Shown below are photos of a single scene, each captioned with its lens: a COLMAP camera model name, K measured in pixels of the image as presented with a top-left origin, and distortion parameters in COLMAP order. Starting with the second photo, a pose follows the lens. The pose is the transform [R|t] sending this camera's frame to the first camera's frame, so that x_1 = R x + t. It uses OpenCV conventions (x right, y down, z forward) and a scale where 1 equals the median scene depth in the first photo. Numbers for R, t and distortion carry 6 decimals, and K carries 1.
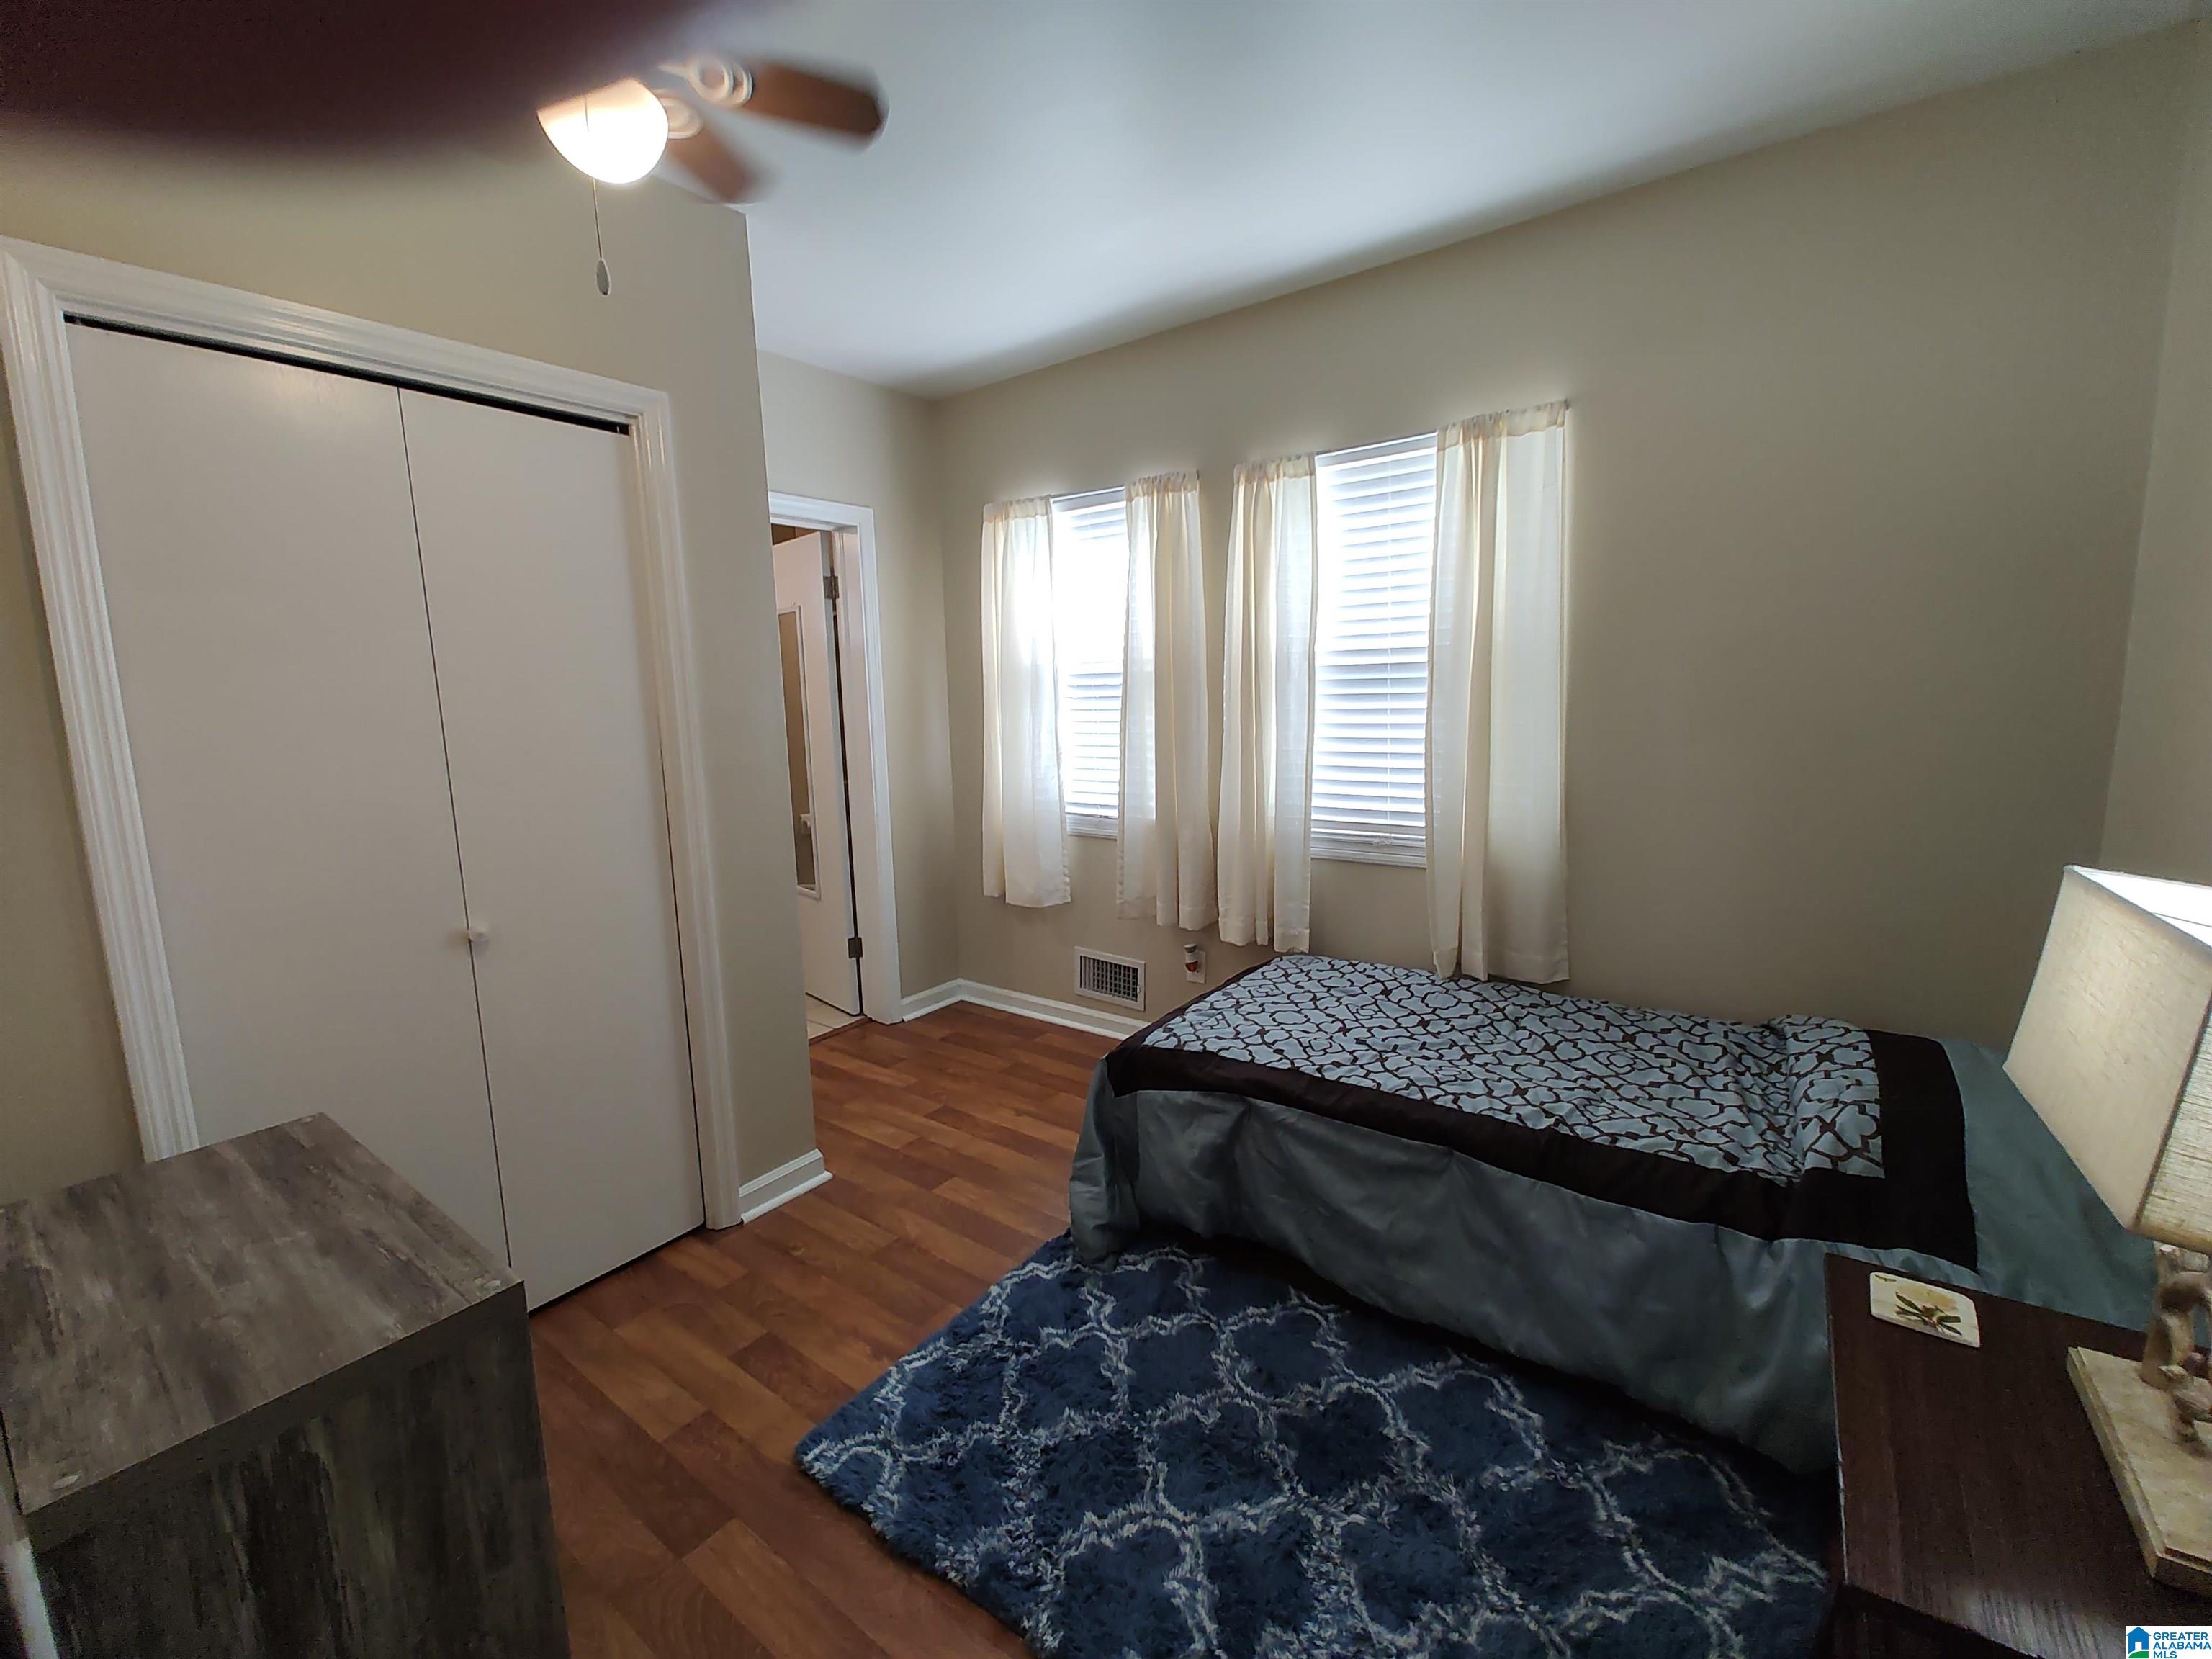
lens RADIAL K [[918.4, 0, 1108.6], [0, 918.4, 826.1], [0, 0, 1]] dist [-0.015508, 0.014447]
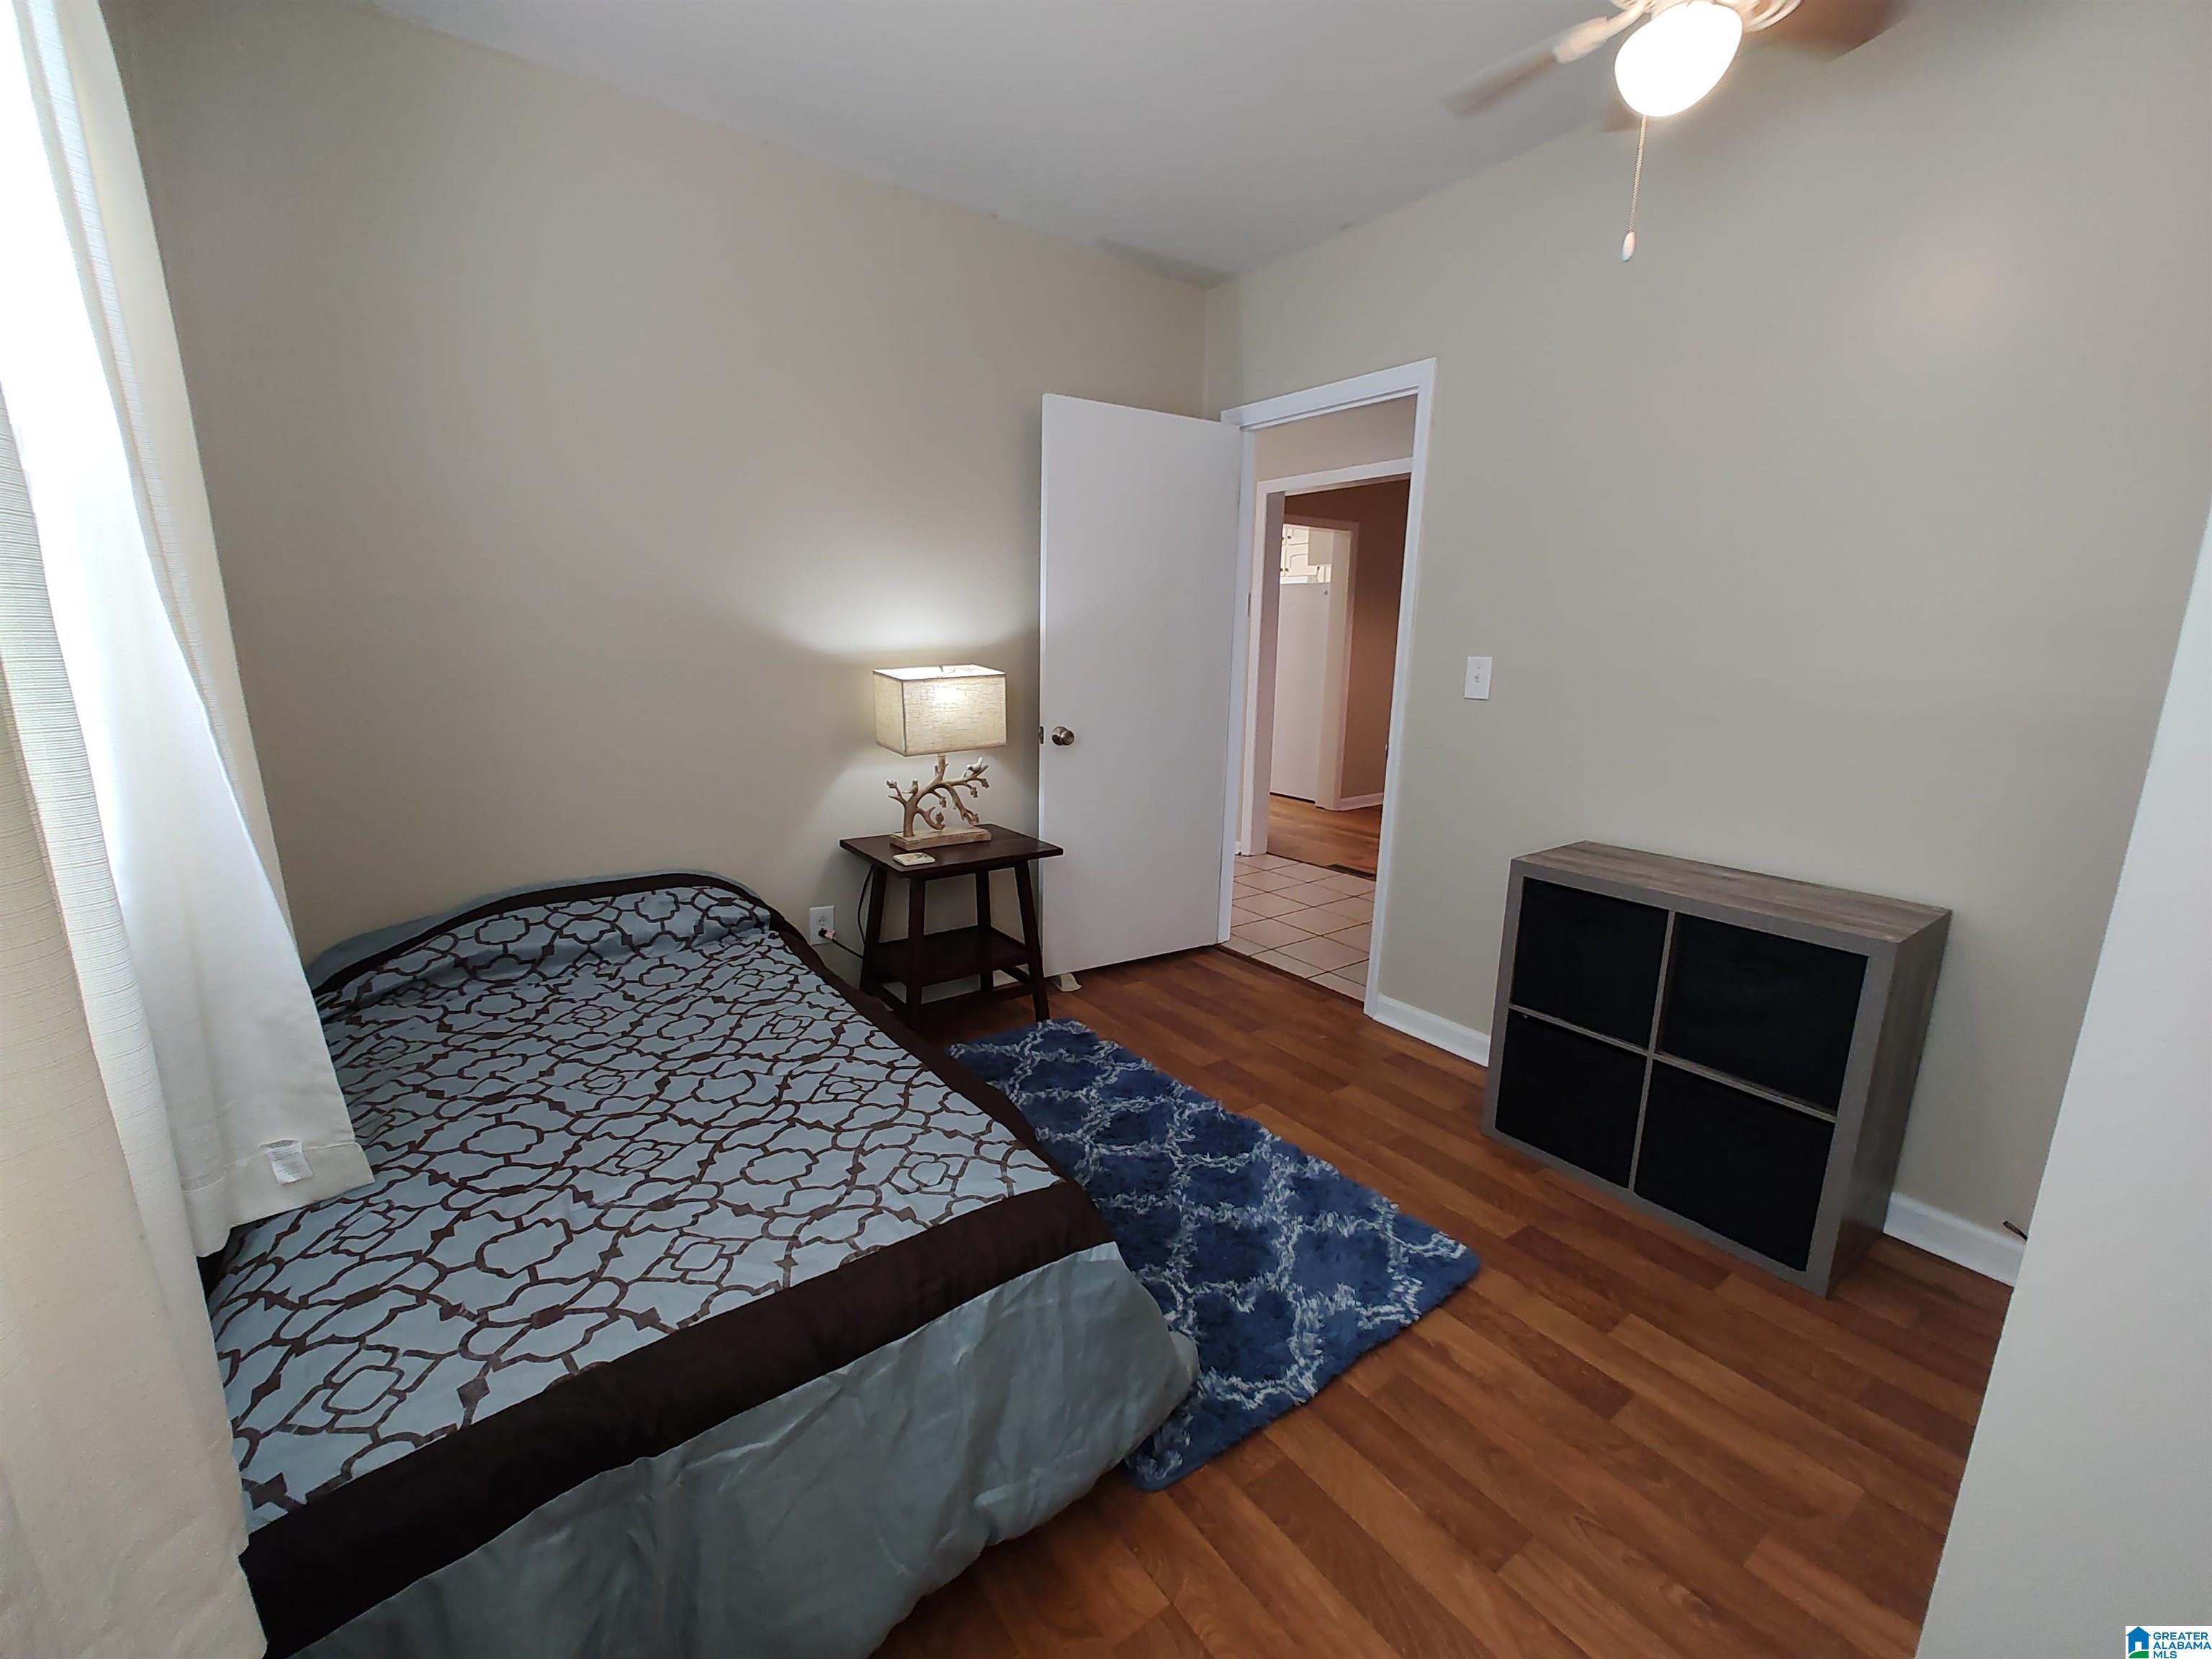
lens RADIAL K [[897.8, 0, 1095.8], [0, 897.8, 824.7], [0, 0, 1]] dist [-0.013263, -0.000391]
pose [[-0.953852, -0.055671, 0.295070, -0.115935], [0.051913, 0.937293, 0.344655, -0.139627], [-0.295755, 0.344068, -0.891149, 1.201431]]
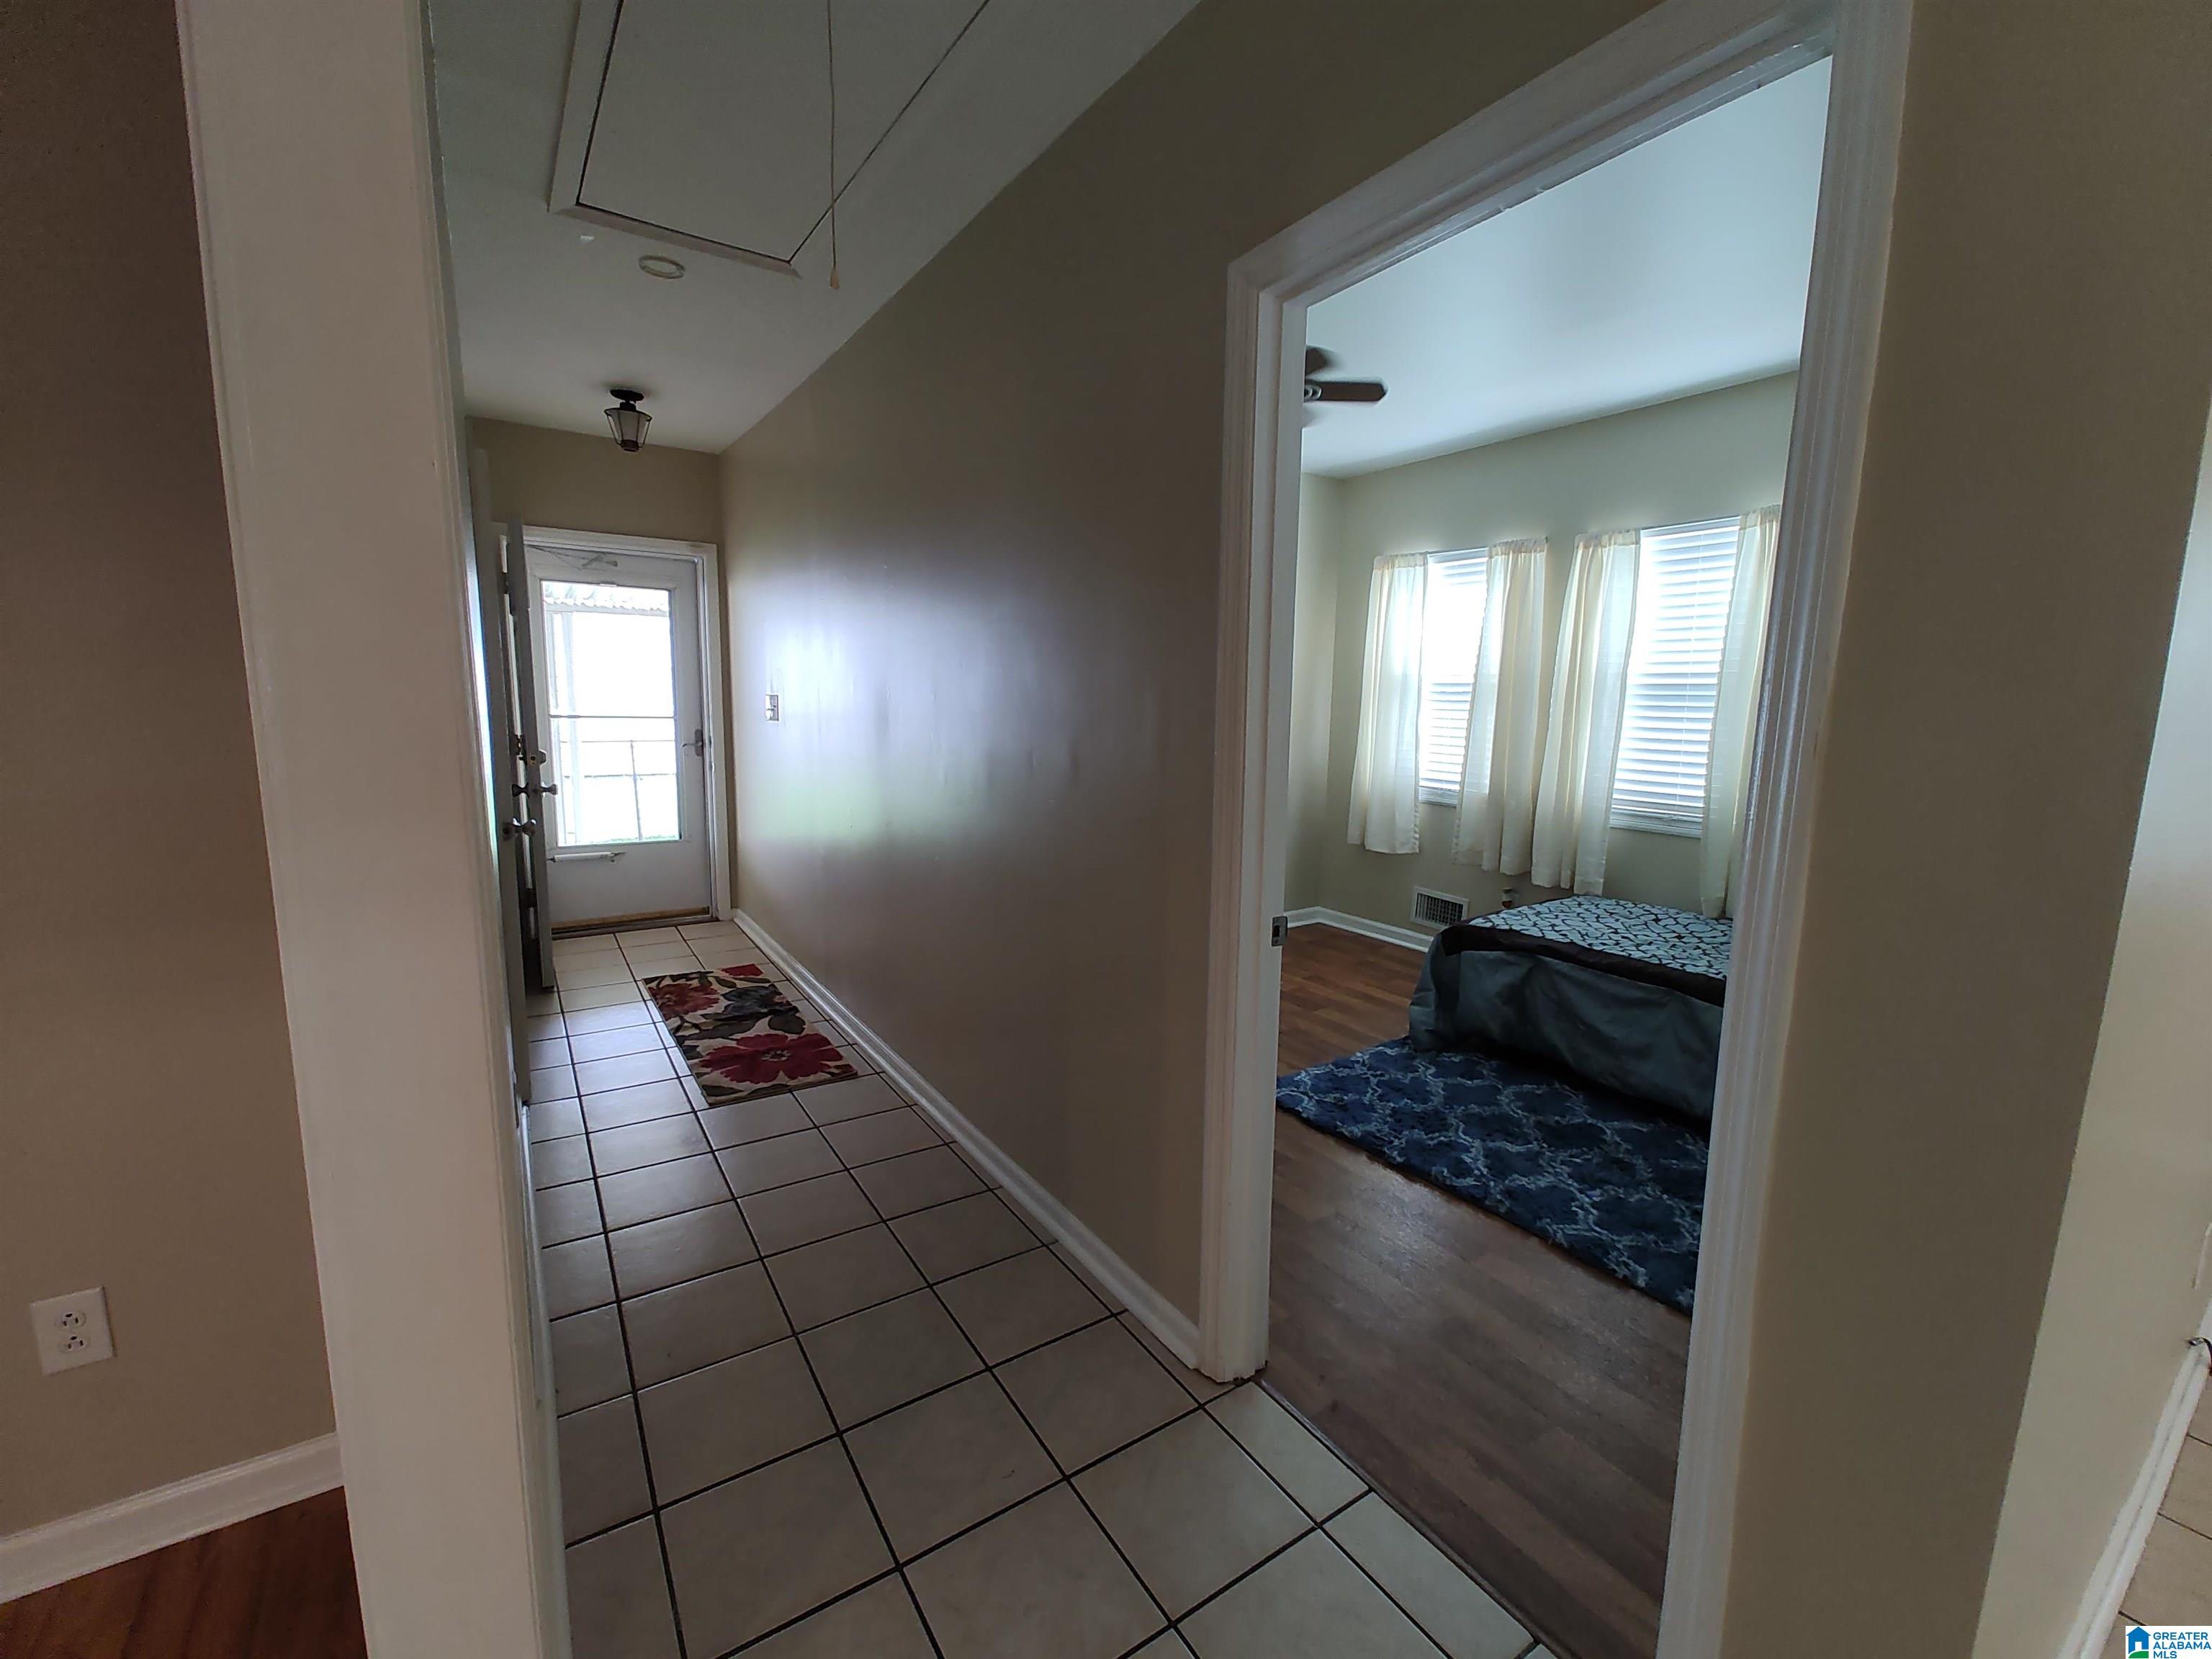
lens RADIAL K [[911.0, 0, 1125.9], [0, 911.0, 828.6], [0, 0, 1]] dist [-0.018710, 0.013701]
pose [[0.944895, 0.091811, -0.314236, -0.034756], [-0.093954, 0.995541, 0.008354, 0.102694], [0.313602, 0.021630, 0.949308, -0.534054]]
